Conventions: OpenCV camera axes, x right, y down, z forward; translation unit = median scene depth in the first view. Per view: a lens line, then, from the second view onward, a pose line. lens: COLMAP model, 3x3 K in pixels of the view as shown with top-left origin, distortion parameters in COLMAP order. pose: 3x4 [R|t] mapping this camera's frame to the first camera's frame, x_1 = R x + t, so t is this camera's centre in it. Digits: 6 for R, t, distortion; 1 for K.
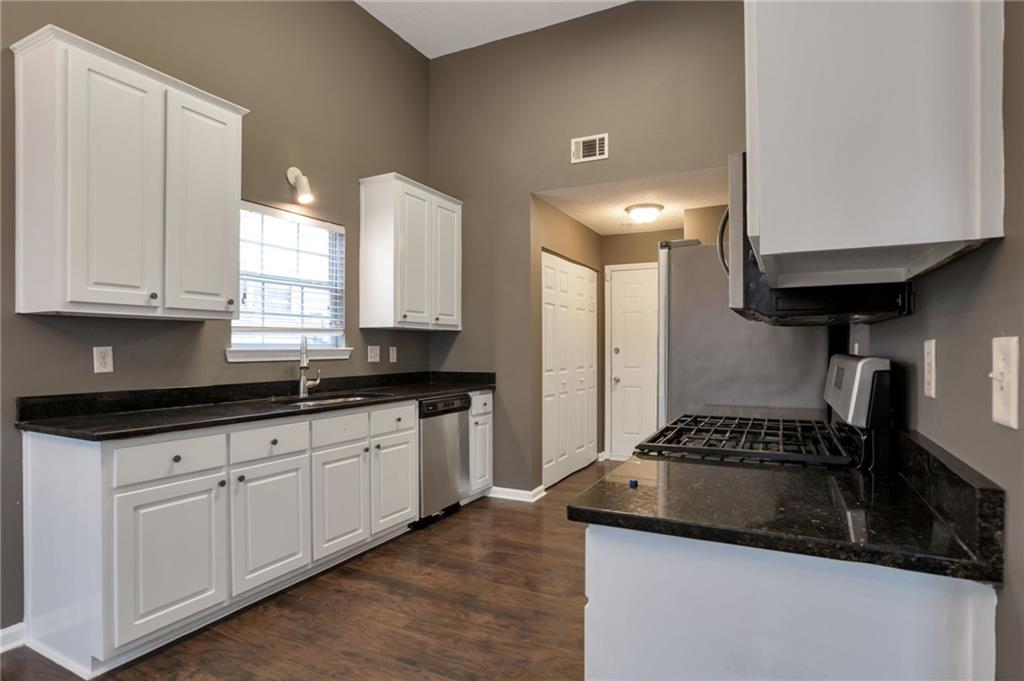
lens RADIAL K [[544.2, 0, 505.2], [0, 544.2, 339.0], [0, 0, 1]] dist [-0.038044, 0.012657]
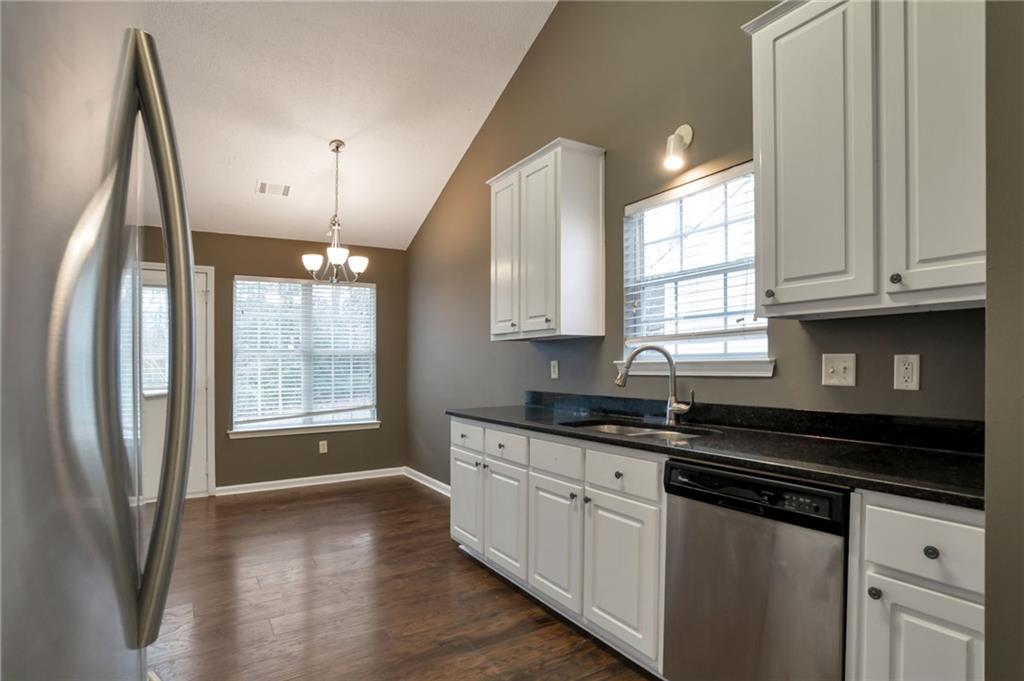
lens RADIAL K [[544.2, 0, 516.2], [0, 544.2, 345.1], [0, 0, 1]] dist [-0.038044, 0.012657]
pose [[-0.504820, -0.016266, -0.863071, 0.402075], [0.029018, 0.998938, -0.035800, 0.016894], [0.862737, -0.043117, -0.503812, 1.198952]]
